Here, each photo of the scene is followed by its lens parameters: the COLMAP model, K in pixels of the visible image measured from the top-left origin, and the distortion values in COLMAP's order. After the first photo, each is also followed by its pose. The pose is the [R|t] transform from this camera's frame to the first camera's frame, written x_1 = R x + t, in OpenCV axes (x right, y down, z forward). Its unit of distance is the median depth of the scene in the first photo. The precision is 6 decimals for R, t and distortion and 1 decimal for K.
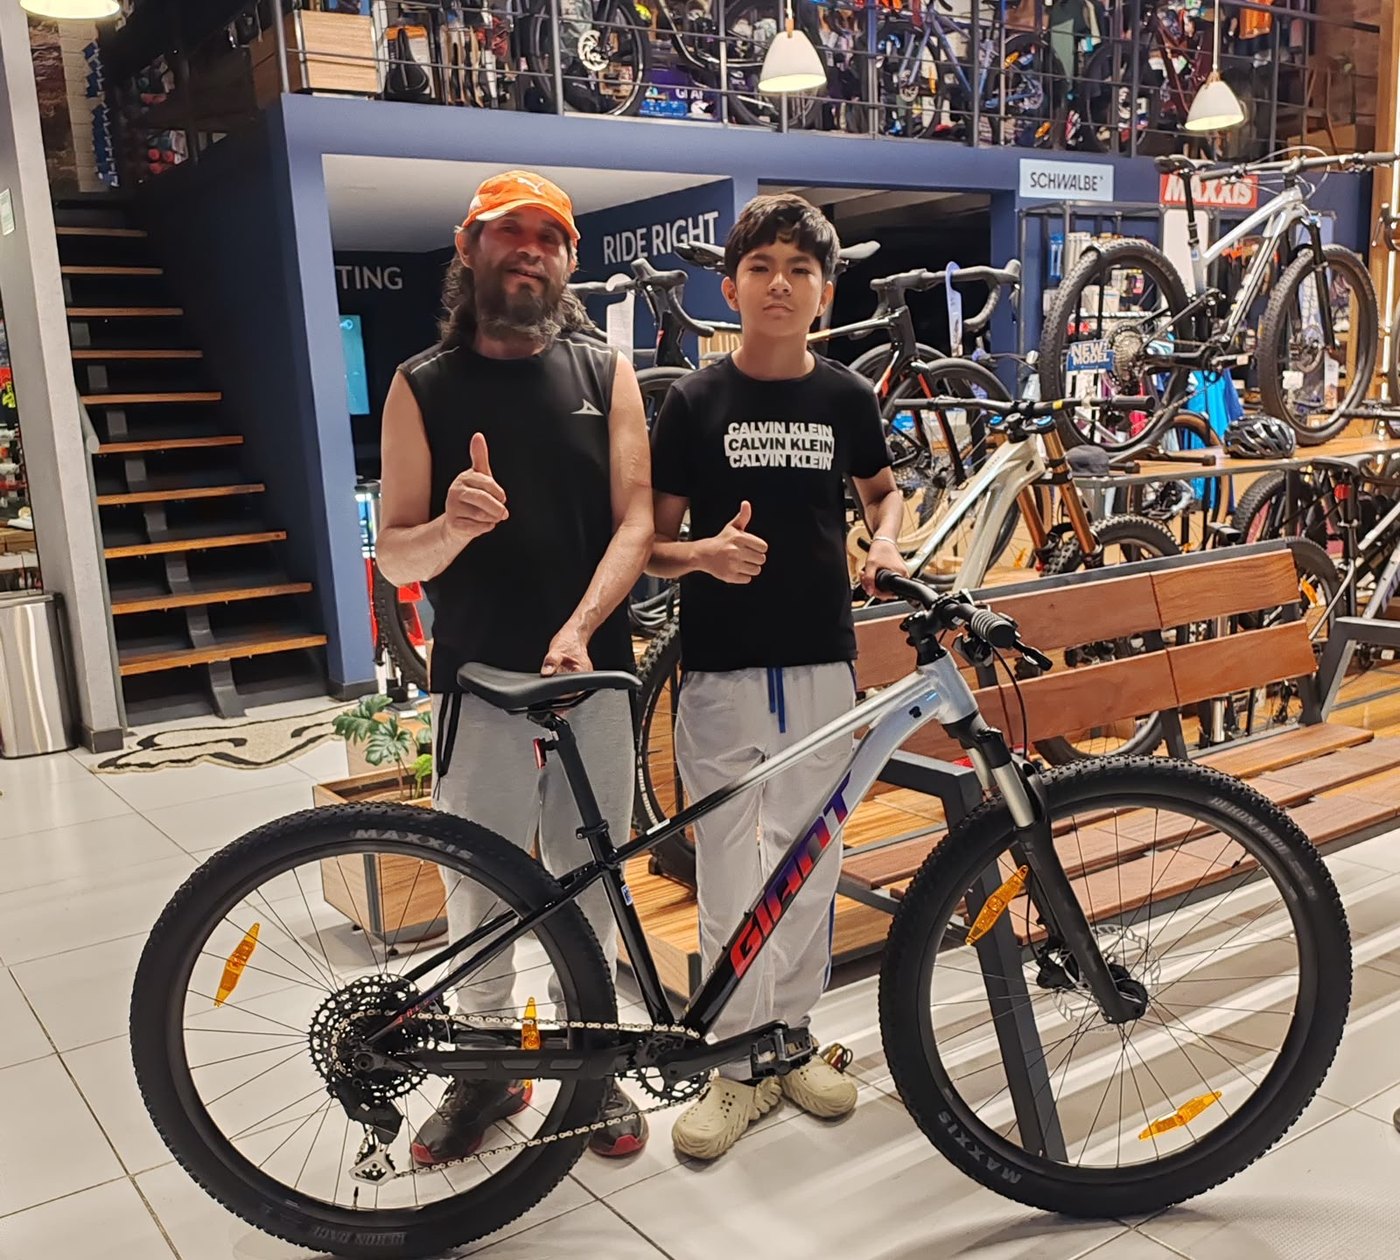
lens RADIAL K [[1436.8, 0, 703.5], [0, 1436.8, 706.0], [0, 0, 1]] dist [0.019642, -0.014340]
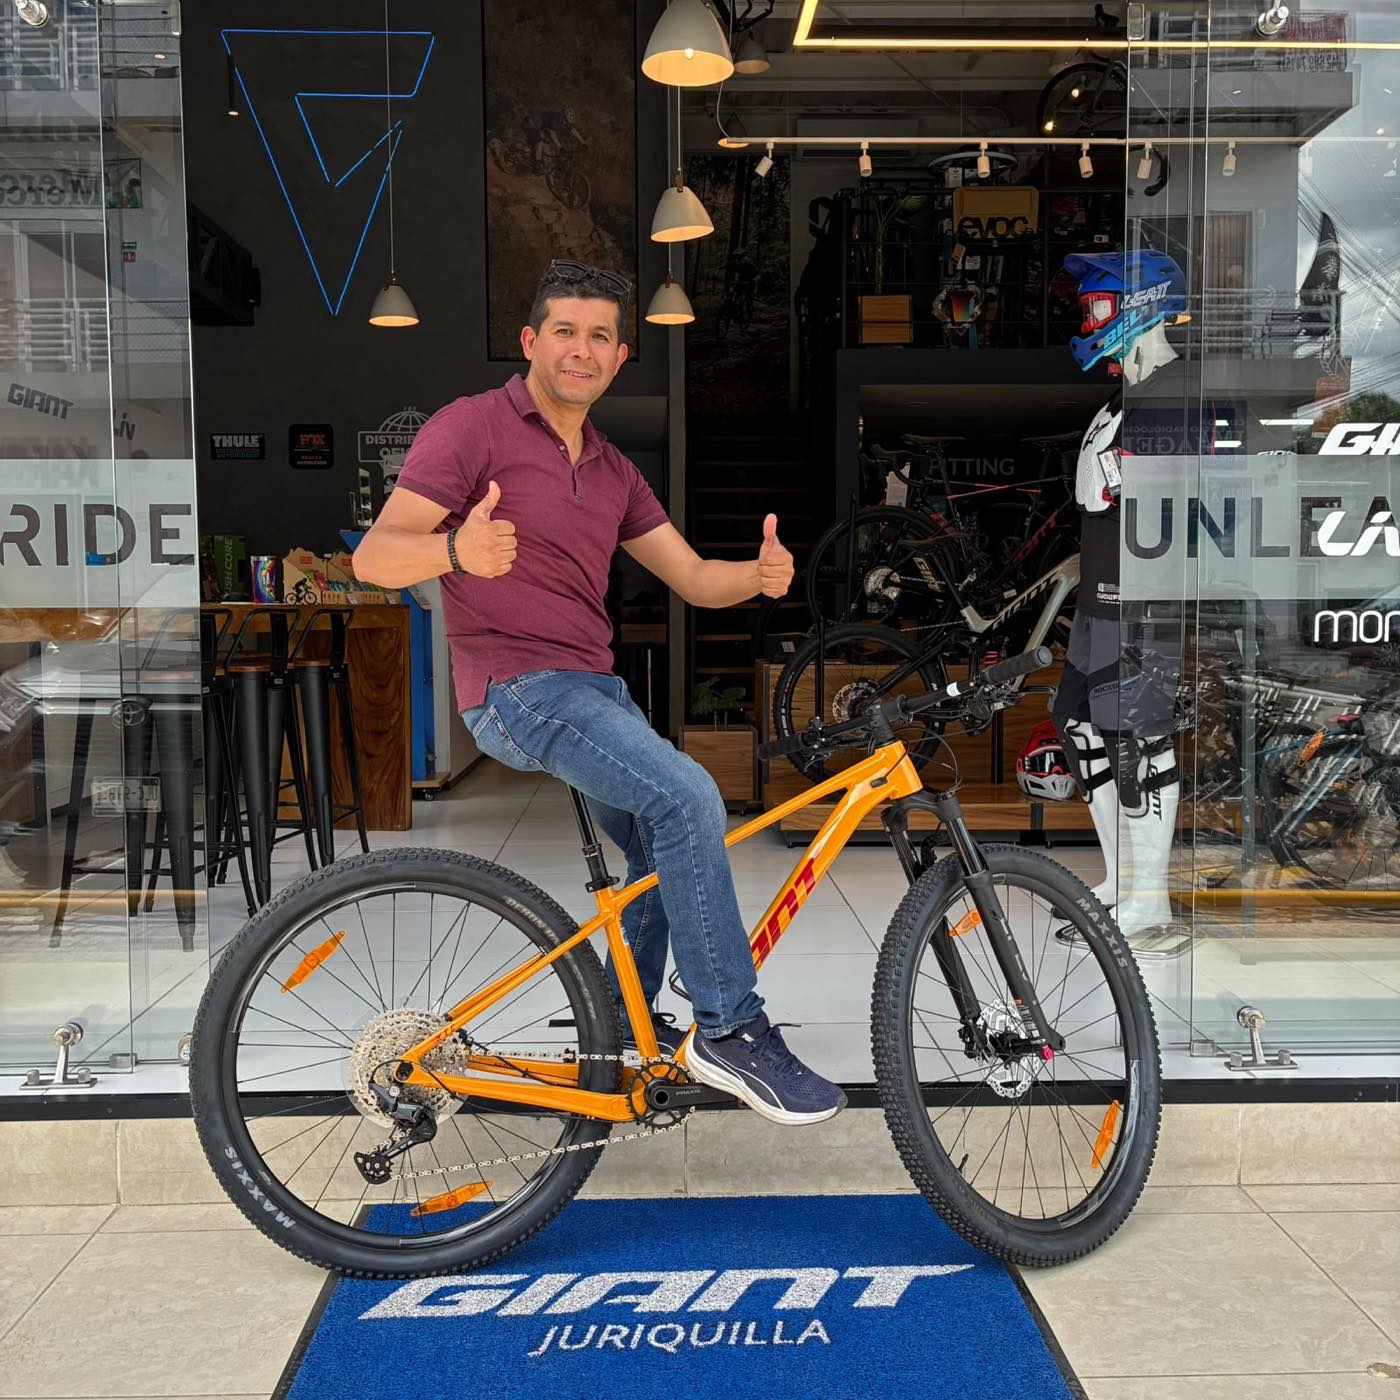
lens RADIAL K [[1413.4, 0, 691.6], [0, 1413.4, 697.0], [0, 0, 1]] dist [0.006975, 0.016094]
pose [[0.834874, 0.080678, -0.544496, 0.425119], [-0.153037, 0.984221, -0.088819, 0.103162], [0.528739, 0.157481, 0.834047, -0.290578]]
